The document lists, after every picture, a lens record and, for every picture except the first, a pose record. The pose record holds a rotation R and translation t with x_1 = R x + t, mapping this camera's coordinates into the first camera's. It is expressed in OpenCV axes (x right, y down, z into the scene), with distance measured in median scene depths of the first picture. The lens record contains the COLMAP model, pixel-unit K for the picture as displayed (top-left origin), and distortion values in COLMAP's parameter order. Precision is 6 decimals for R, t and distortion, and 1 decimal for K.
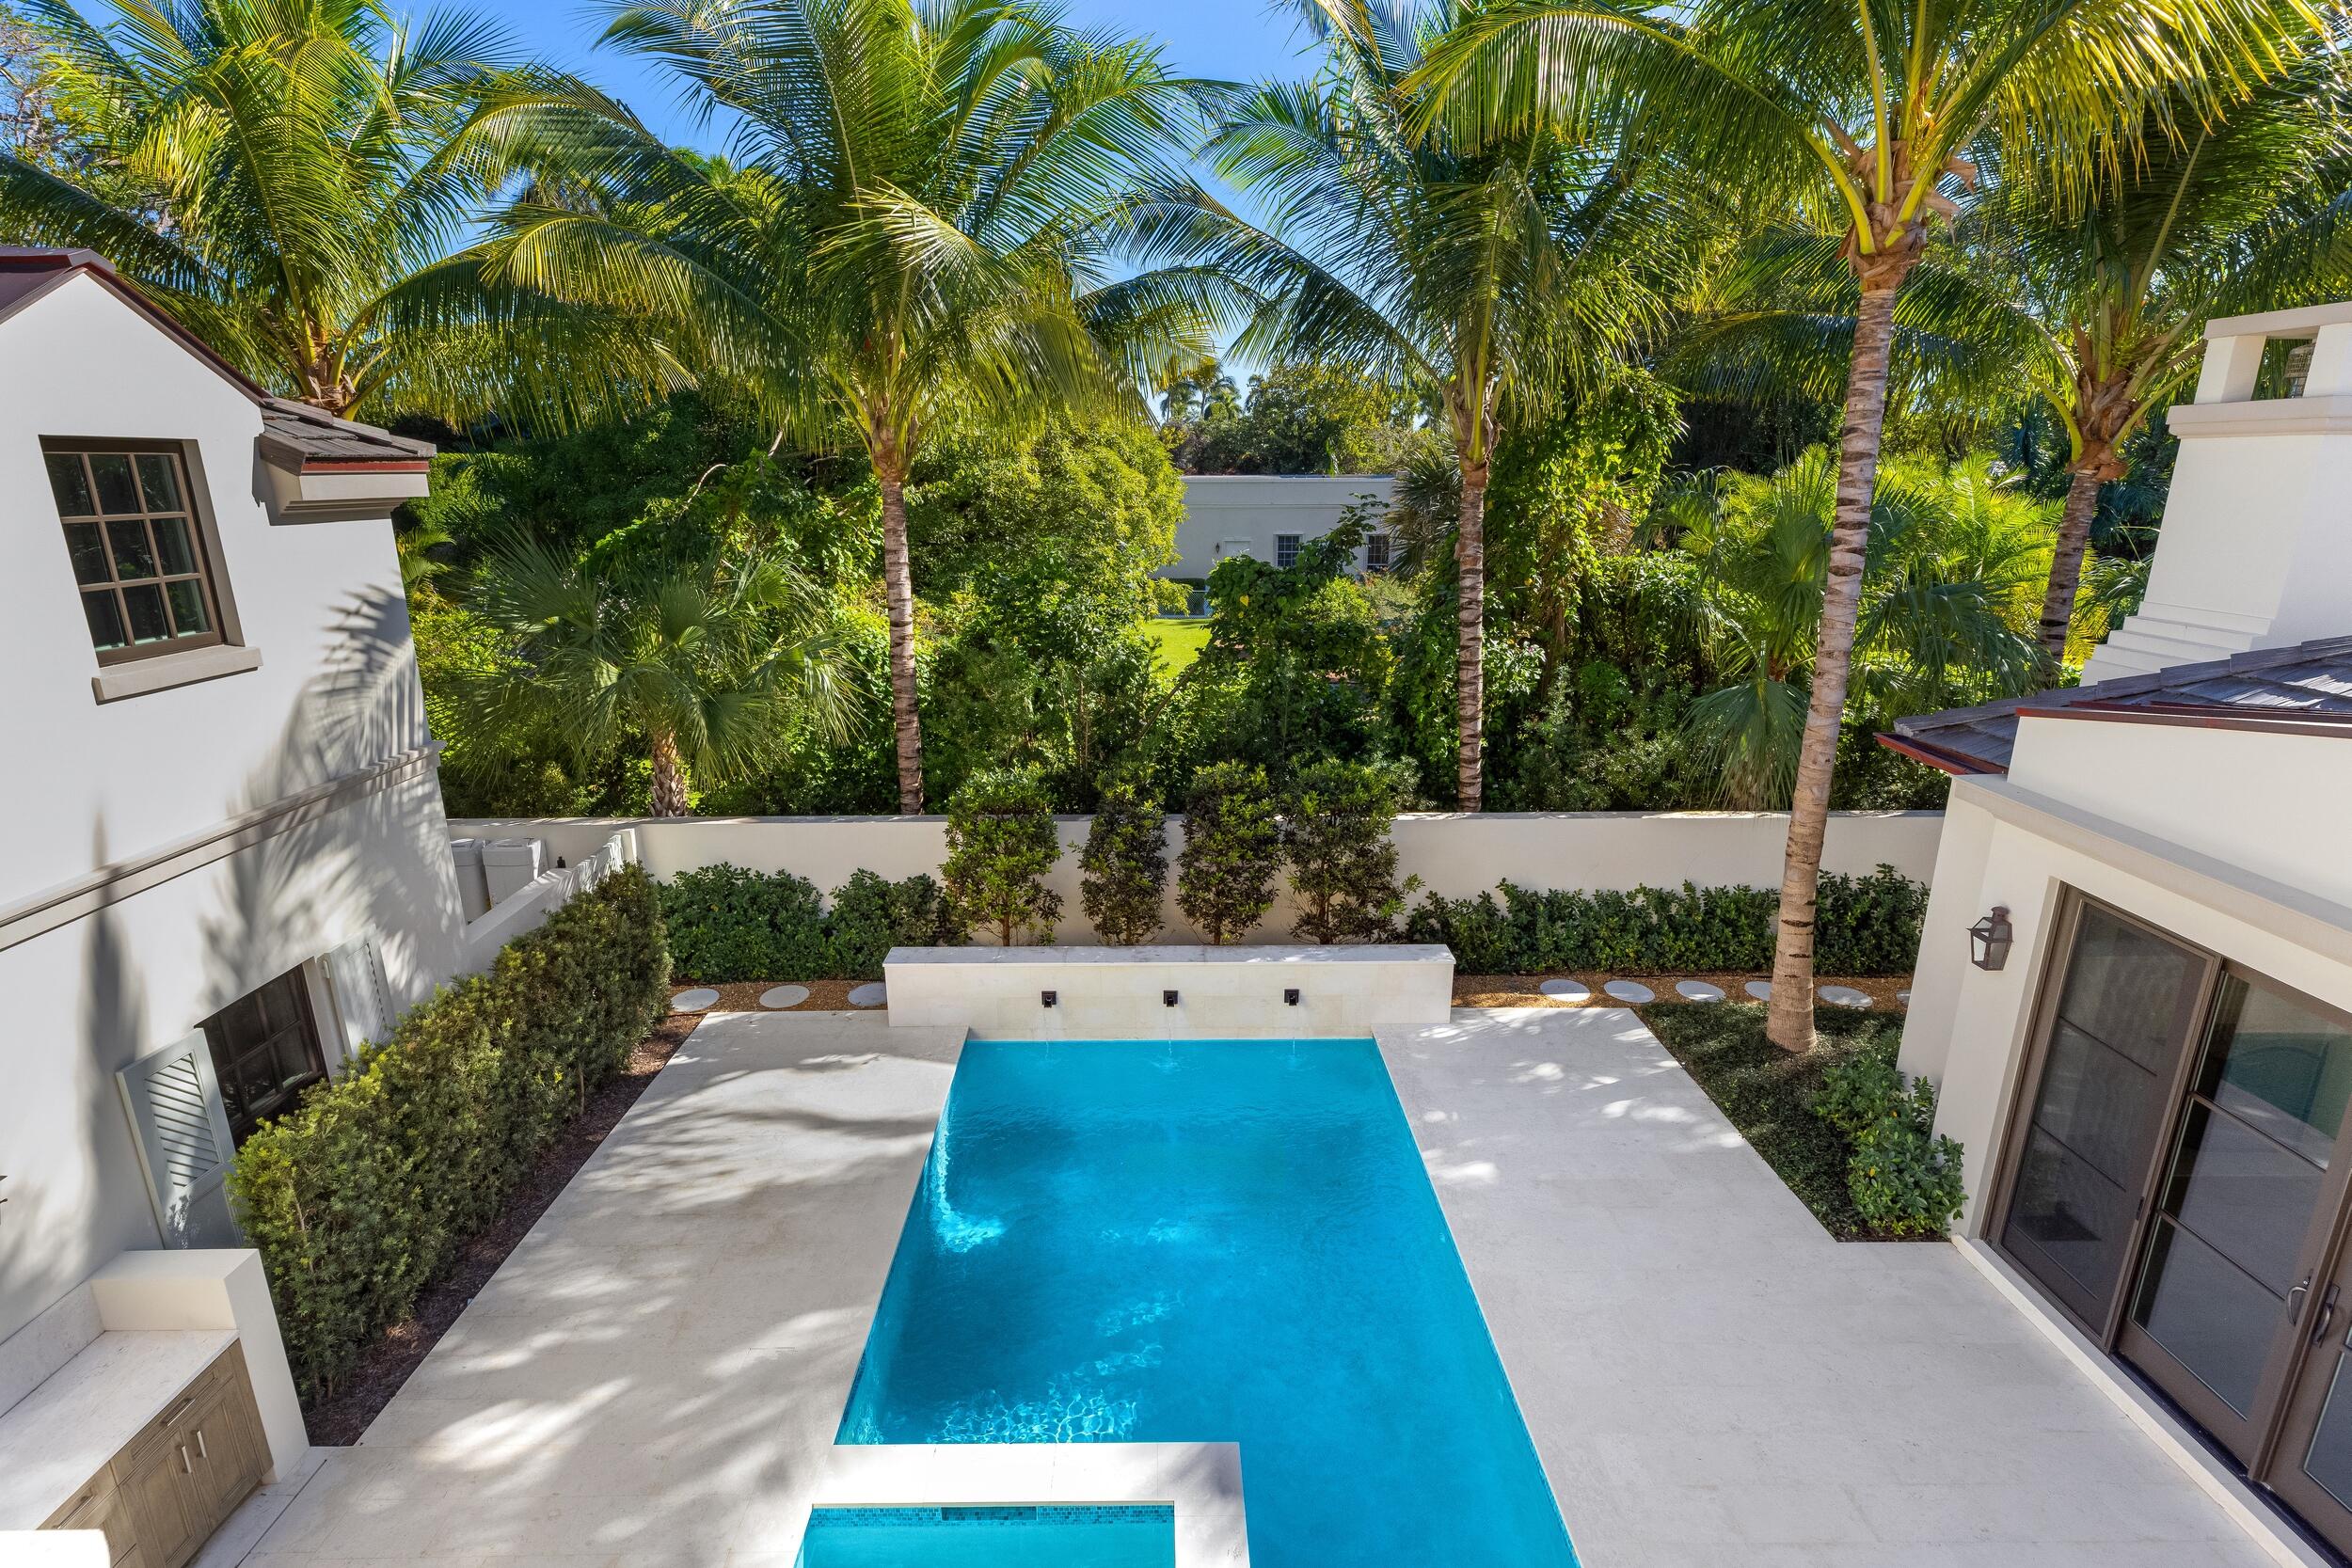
lens RADIAL K [[1126.5, 0, 1176.0], [0, 1126.5, 784.0], [0, 0, 1]] dist [0.004251, 0.001291]
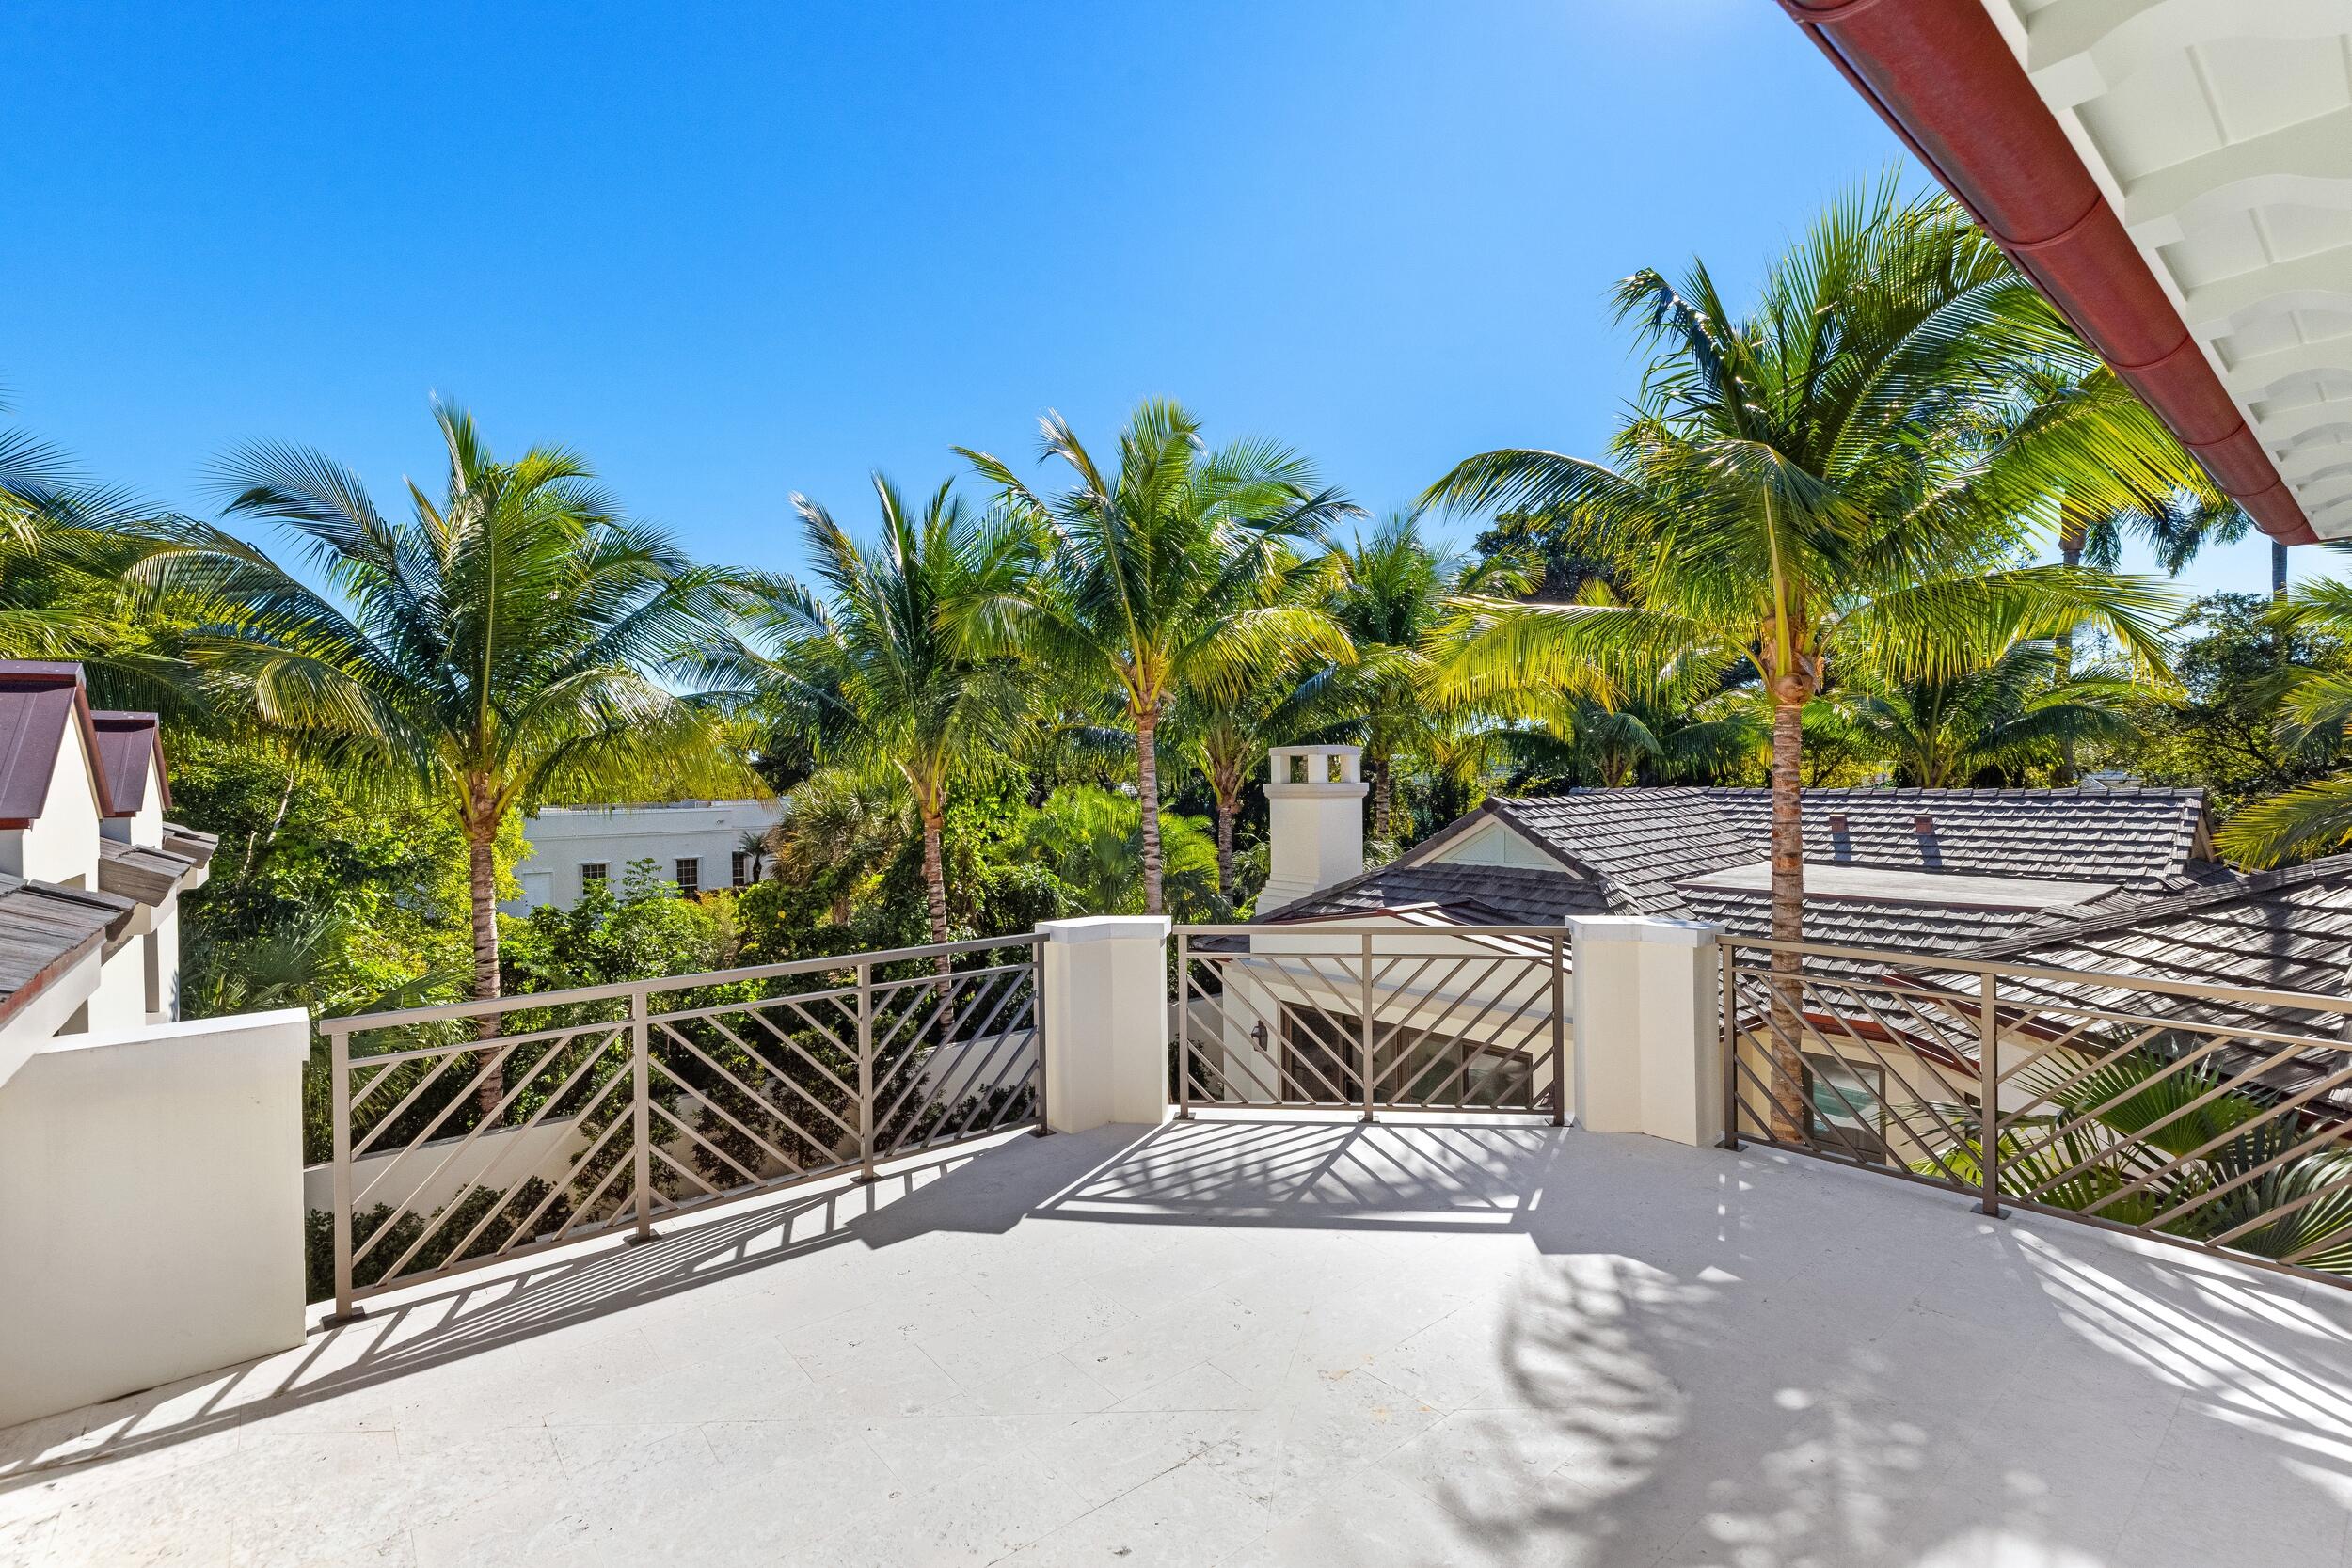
lens RADIAL K [[1071.9, 0, 1174.0], [0, 1071.9, 780.1], [0, 0, 1]] dist [0.005678, 0.000222]
pose [[0.782197, -0.010867, 0.622936, -0.448032], [0.182284, 0.960088, -0.212139, 0.052668], [-0.595769, 0.279486, 0.752959, -0.374757]]
